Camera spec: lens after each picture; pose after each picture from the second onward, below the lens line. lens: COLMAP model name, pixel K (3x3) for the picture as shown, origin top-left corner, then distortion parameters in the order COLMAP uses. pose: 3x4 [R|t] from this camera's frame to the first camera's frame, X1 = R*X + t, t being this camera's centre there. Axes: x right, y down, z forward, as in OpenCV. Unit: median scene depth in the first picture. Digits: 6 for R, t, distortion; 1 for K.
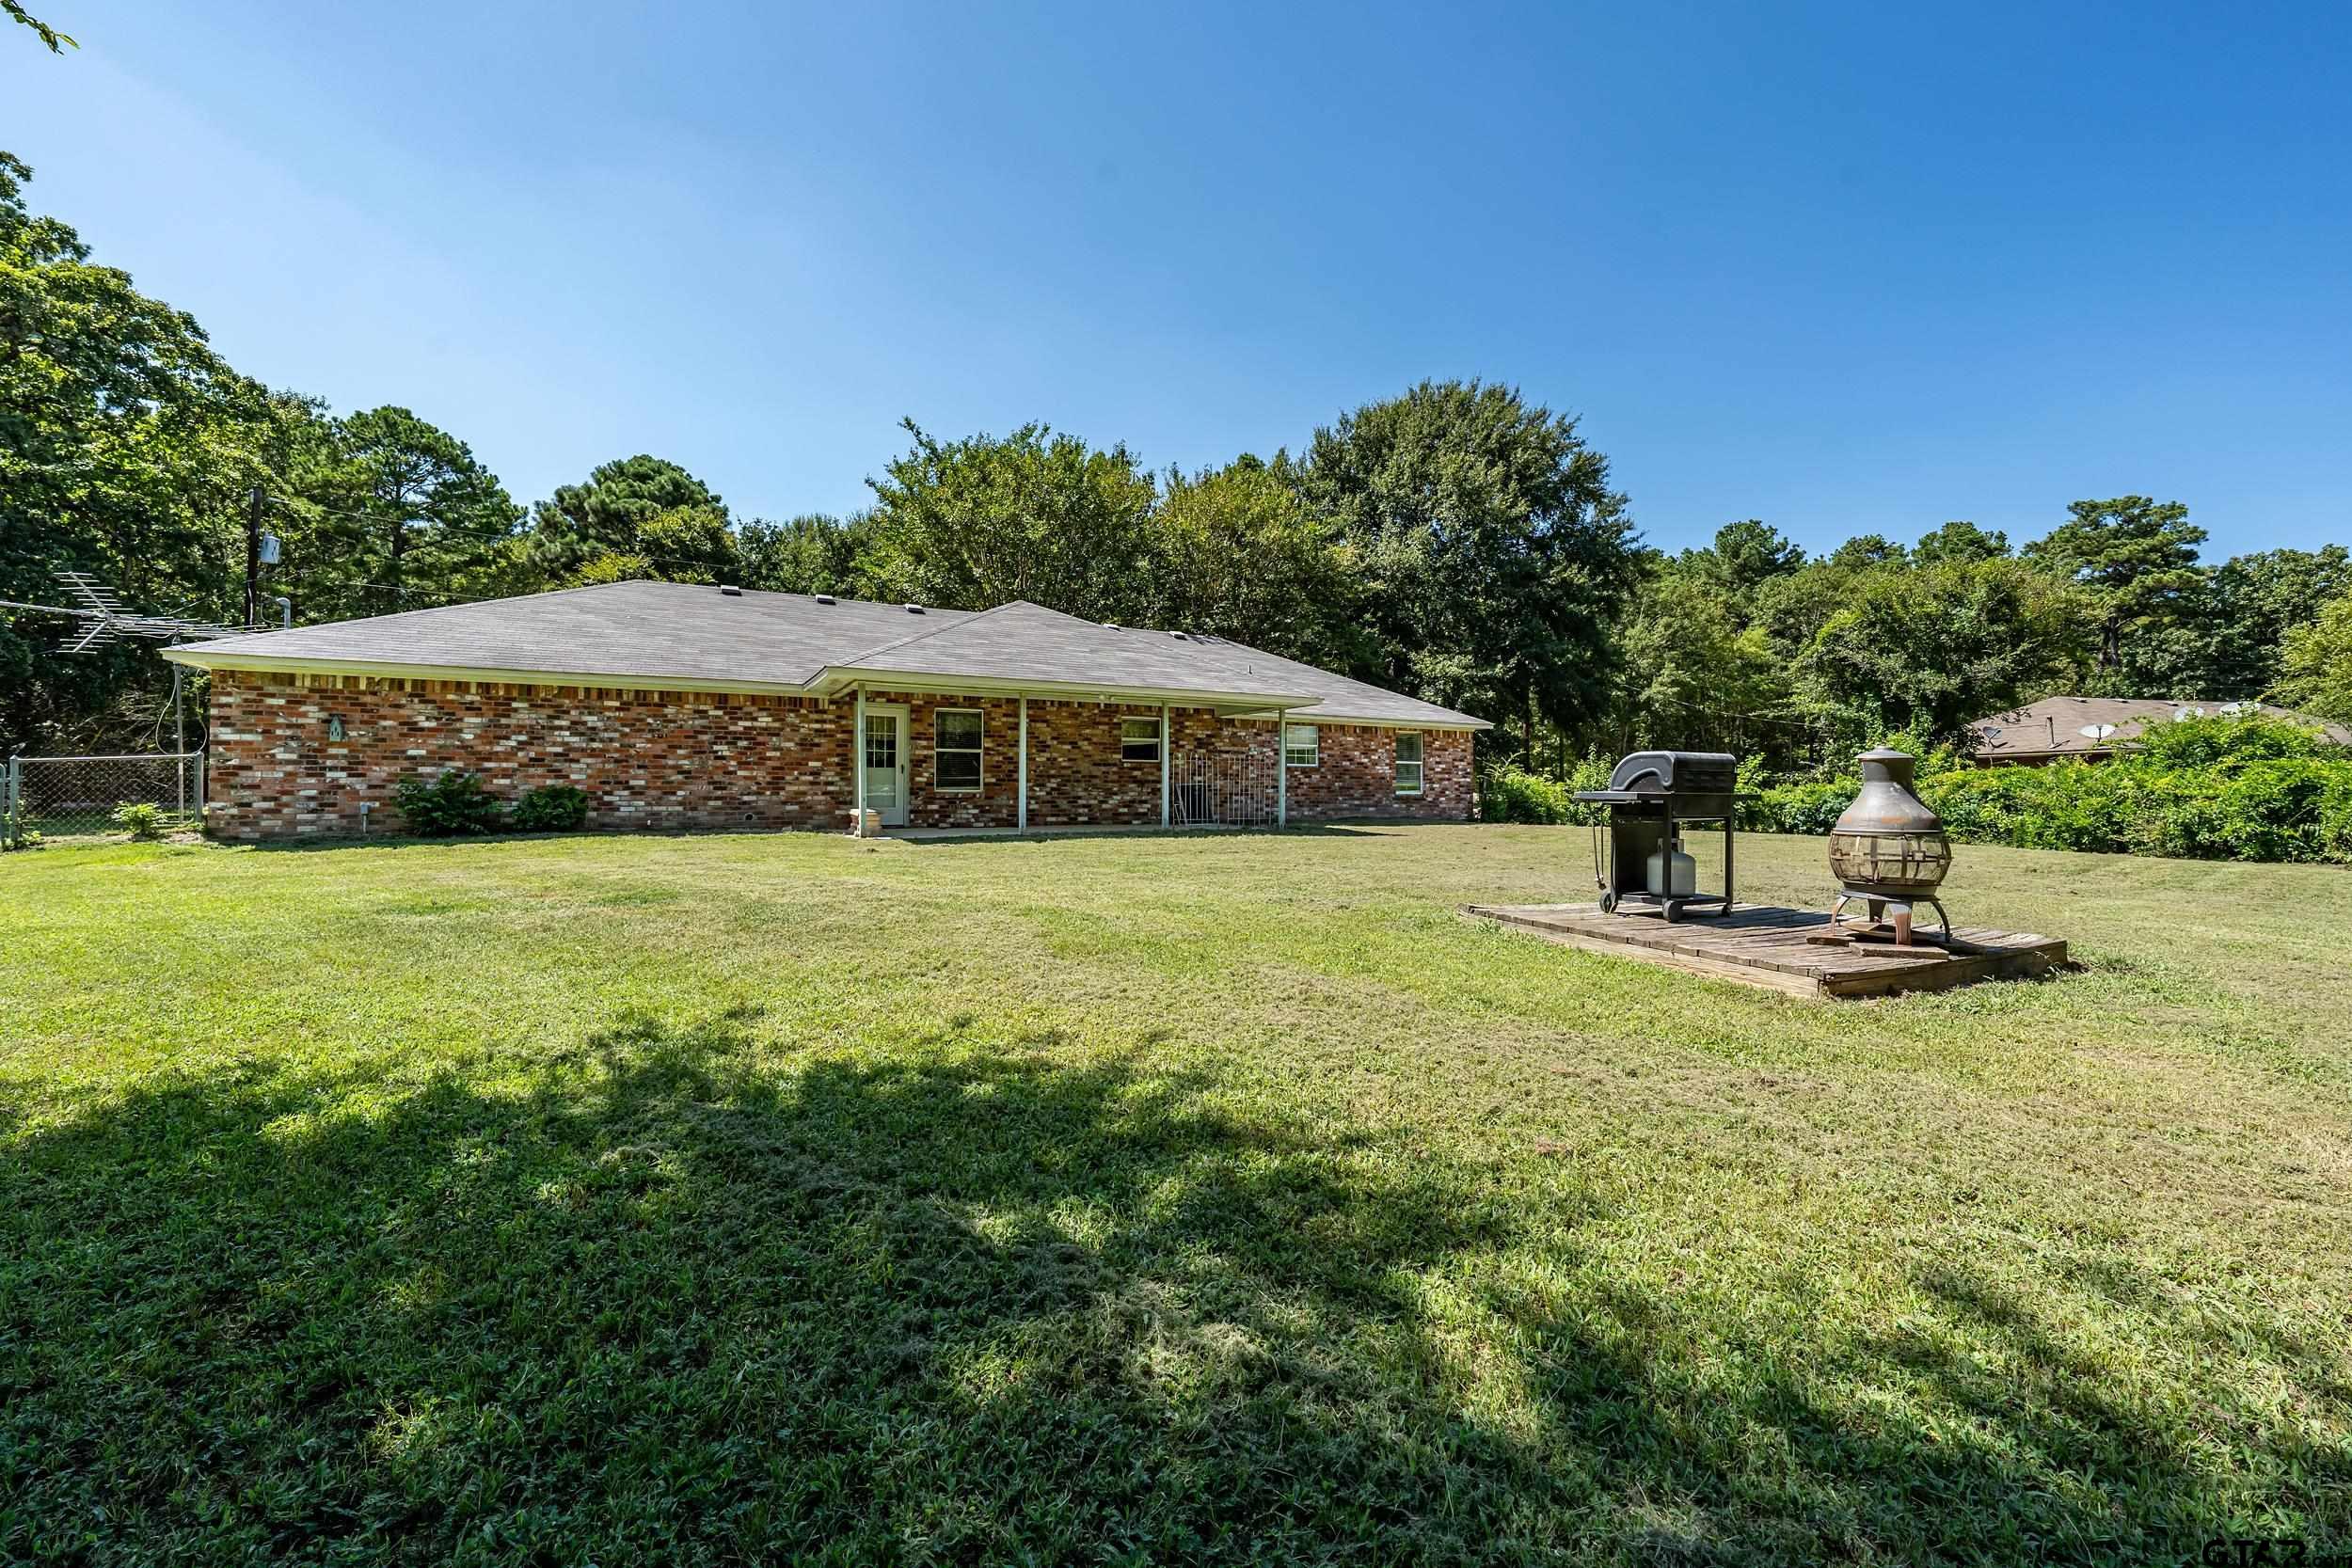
lens RADIAL K [[915.7, 0, 1174.9], [0, 915.7, 790.3], [0, 0, 1]] dist [0.000725, -0.000001]
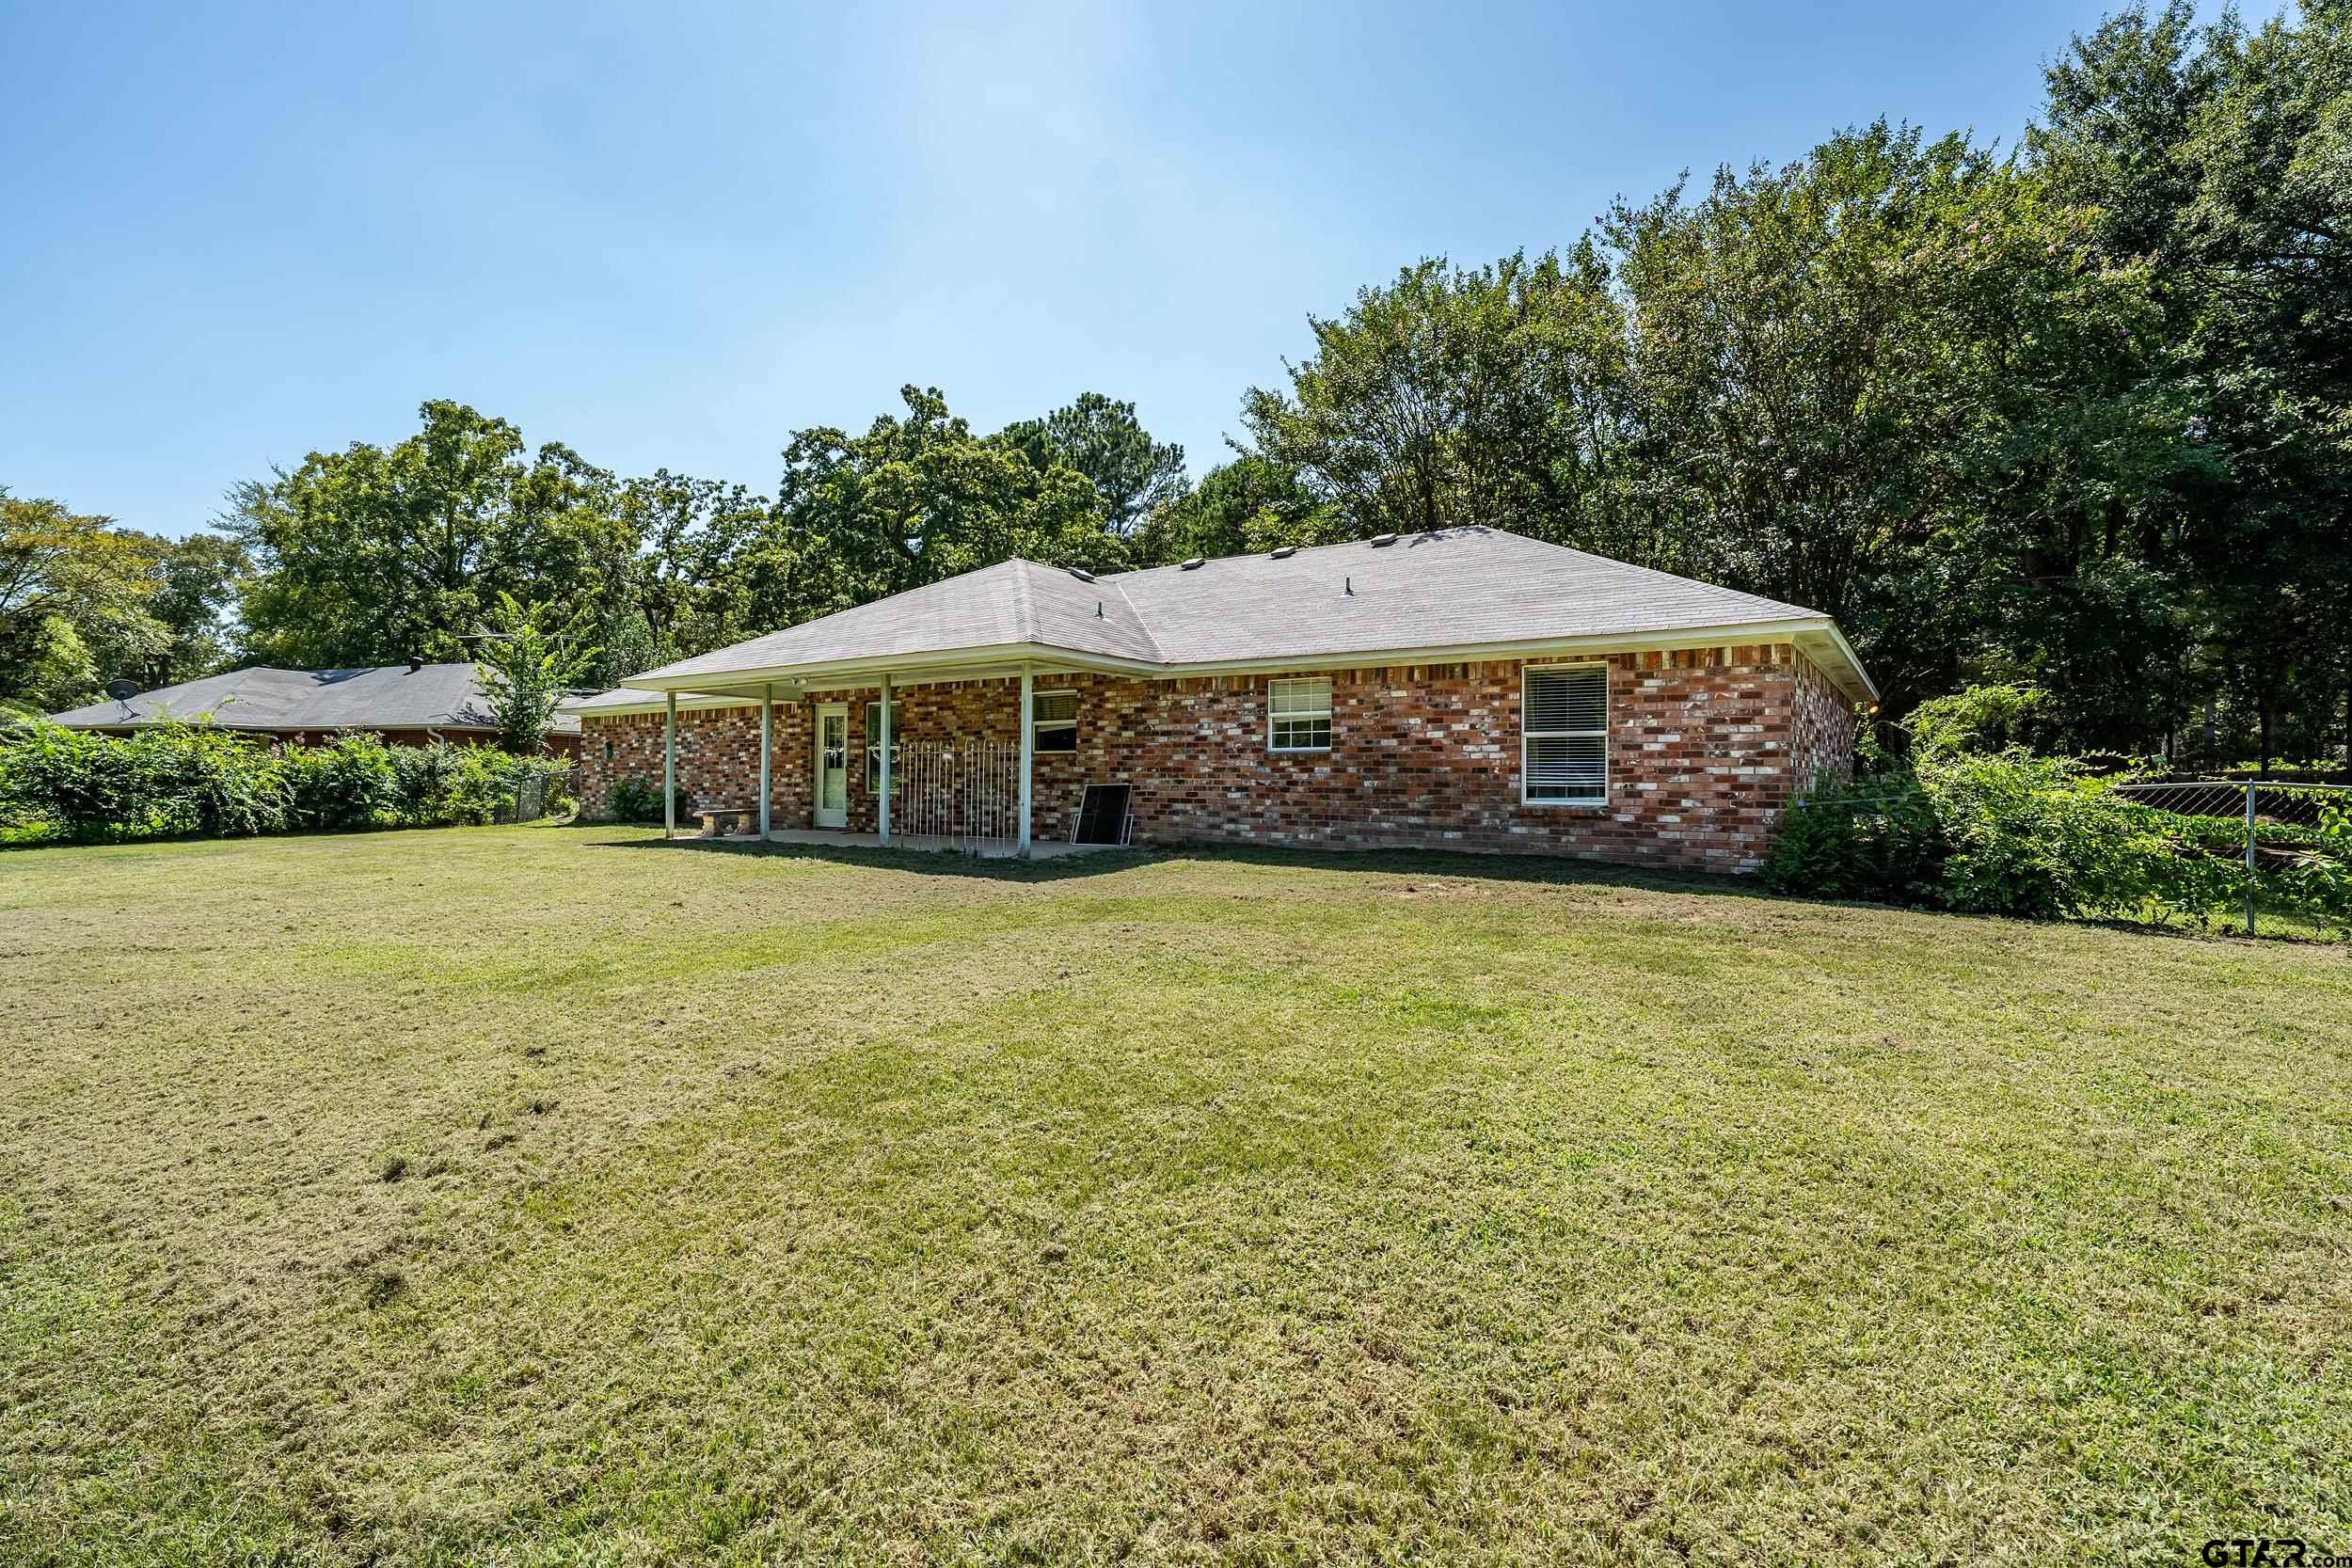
lens RADIAL K [[1156.3, 0, 1175.2], [0, 1156.3, 779.9], [0, 0, 1]] dist [0.000041, 0.000012]
pose [[0.389561, 0.004836, -0.920988, 0.748643], [0.006947, 0.999942, 0.008189, -0.015135], [0.920974, -0.009588, 0.389505, 0.654920]]
